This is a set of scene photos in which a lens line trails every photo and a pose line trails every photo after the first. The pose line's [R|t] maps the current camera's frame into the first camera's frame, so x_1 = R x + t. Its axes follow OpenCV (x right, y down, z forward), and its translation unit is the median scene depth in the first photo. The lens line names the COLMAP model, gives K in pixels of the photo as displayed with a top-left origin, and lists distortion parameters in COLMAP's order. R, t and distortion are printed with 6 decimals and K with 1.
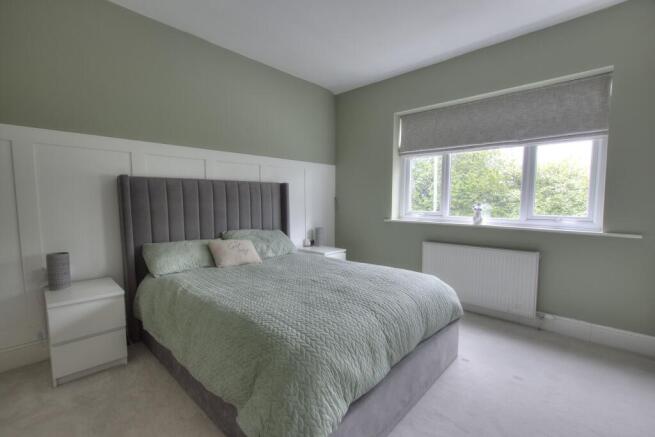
lens RADIAL K [[287.4, 0, 326.4], [0, 287.4, 221.3], [0, 0, 1]] dist [-0.022827, 0.001923]
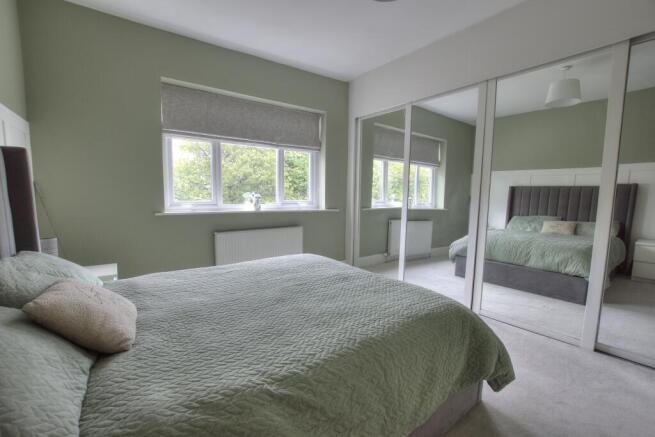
lens RADIAL K [[287.4, 0, 326.2], [0, 287.4, 221.9], [0, 0, 1]] dist [-0.022827, 0.001923]
pose [[0.191201, -0.106922, 0.975710, -0.549256], [0.054647, 0.993667, 0.098181, -0.040725], [-0.980029, 0.034547, 0.195833, 0.485240]]
